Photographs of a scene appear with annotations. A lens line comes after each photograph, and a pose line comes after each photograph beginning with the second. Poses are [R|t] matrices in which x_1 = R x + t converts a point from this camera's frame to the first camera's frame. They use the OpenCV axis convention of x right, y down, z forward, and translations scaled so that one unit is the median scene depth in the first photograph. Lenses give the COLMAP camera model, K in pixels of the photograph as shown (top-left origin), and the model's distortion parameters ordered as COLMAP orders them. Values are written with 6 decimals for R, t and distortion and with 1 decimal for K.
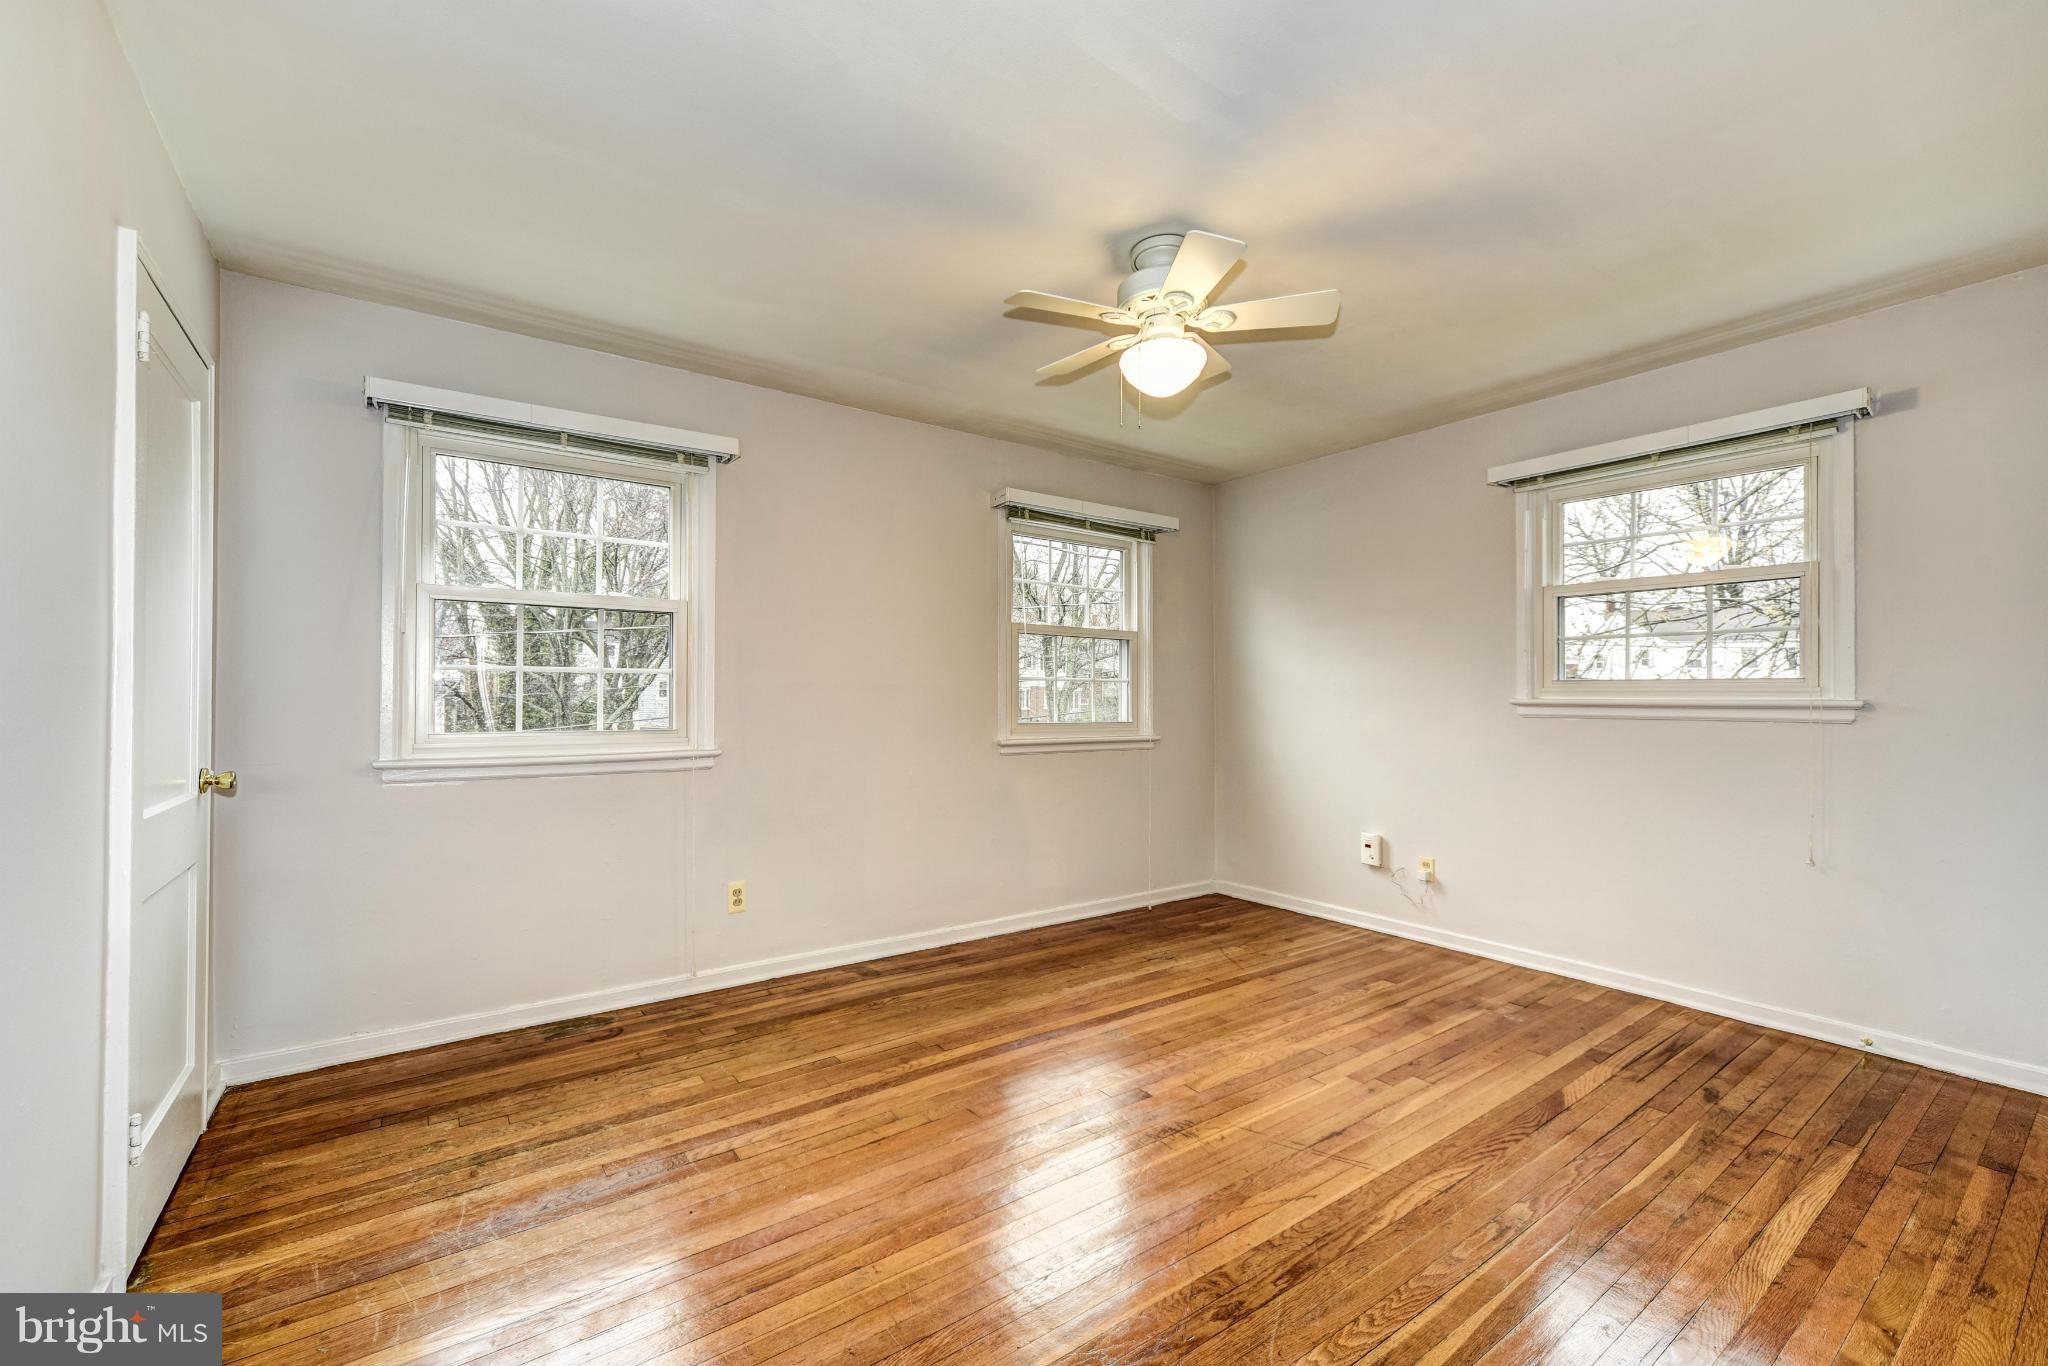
lens RADIAL K [[802.9, 0, 1031.0], [0, 802.9, 694.2], [0, 0, 1]] dist [-0.002188, 0.001433]
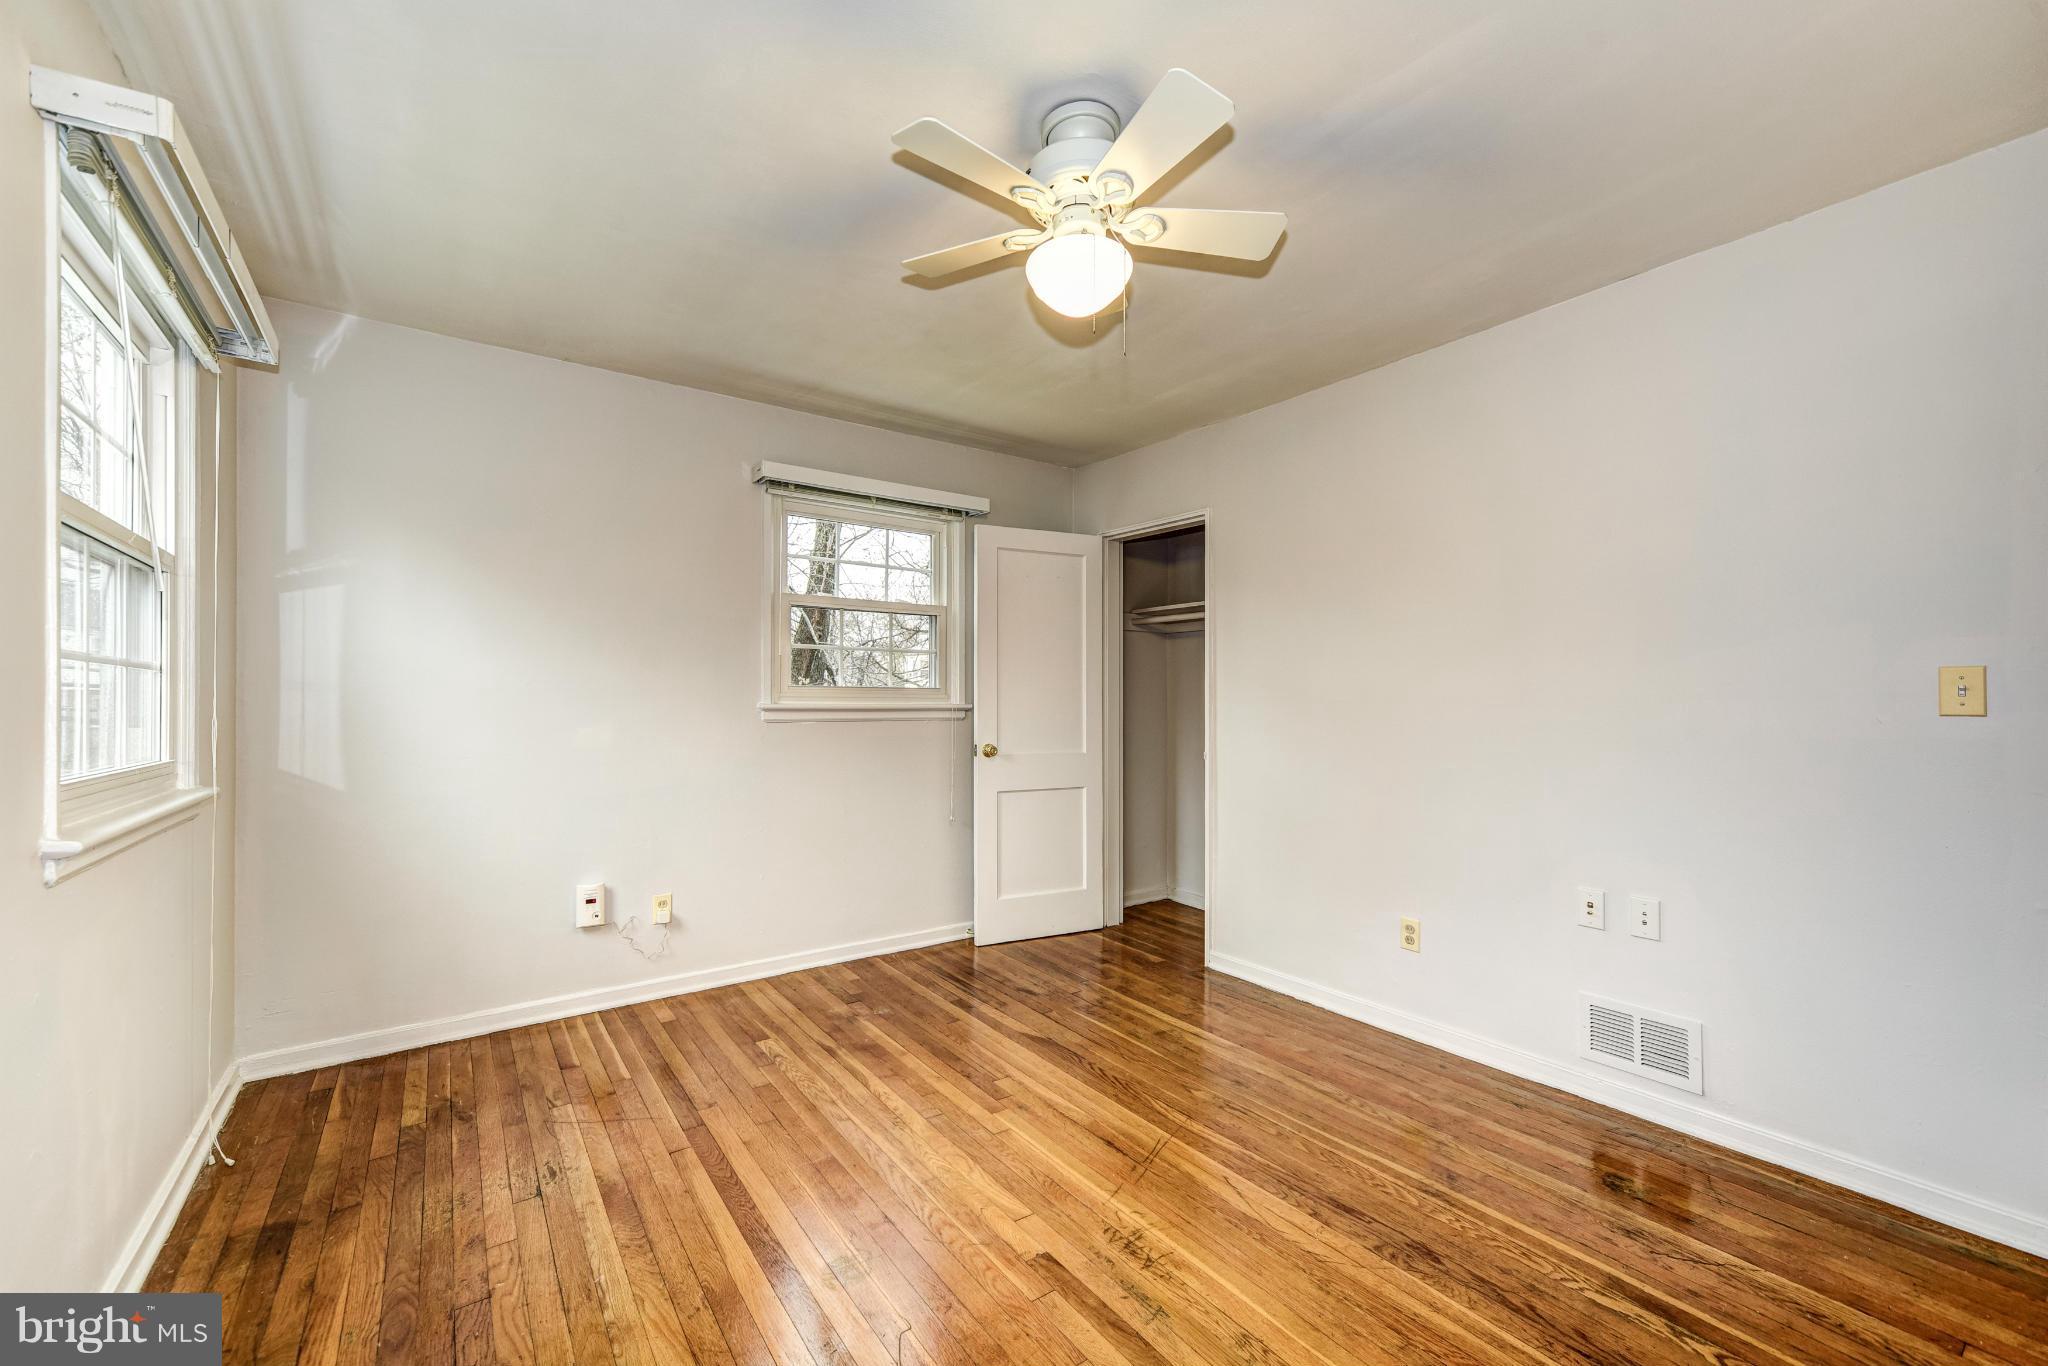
lens RADIAL K [[833.6, 0, 1040.1], [0, 833.6, 689.3], [0, 0, 1]] dist [0.000016, -0.000151]
pose [[0.020760, 0.008470, 0.999749, -0.448486], [-0.005489, 0.999950, -0.008357, -0.006272], [-0.999769, -0.005315, 0.020806, 0.721123]]
